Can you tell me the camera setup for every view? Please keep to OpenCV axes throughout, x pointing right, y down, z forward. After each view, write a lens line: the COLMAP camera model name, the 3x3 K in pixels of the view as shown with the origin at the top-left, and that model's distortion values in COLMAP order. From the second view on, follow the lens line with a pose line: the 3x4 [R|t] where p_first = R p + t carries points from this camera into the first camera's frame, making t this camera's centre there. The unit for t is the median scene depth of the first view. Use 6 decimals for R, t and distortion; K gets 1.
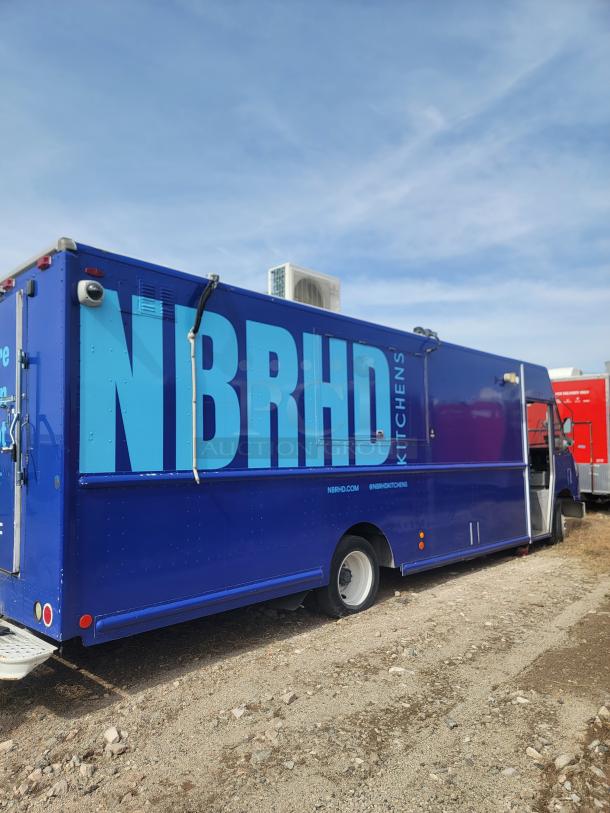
lens RADIAL K [[568.1, 0, 296.5], [0, 568.1, 421.5], [0, 0, 1]] dist [0.078562, -0.075213]
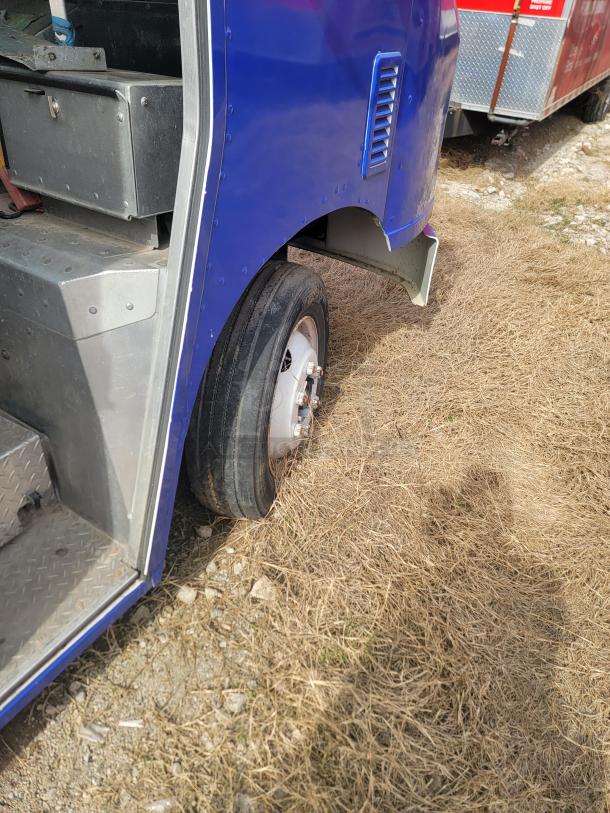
lens RADIAL K [[560.8, 0, 301.4], [0, 560.8, 414.0], [0, 0, 1]] dist [0.076181, -0.072055]
pose [[0.980296, -0.066356, 0.186055, 0.321907], [-0.070150, 0.763551, 0.641925, 0.047130], [-0.184658, -0.642329, 0.743851, 0.643215]]
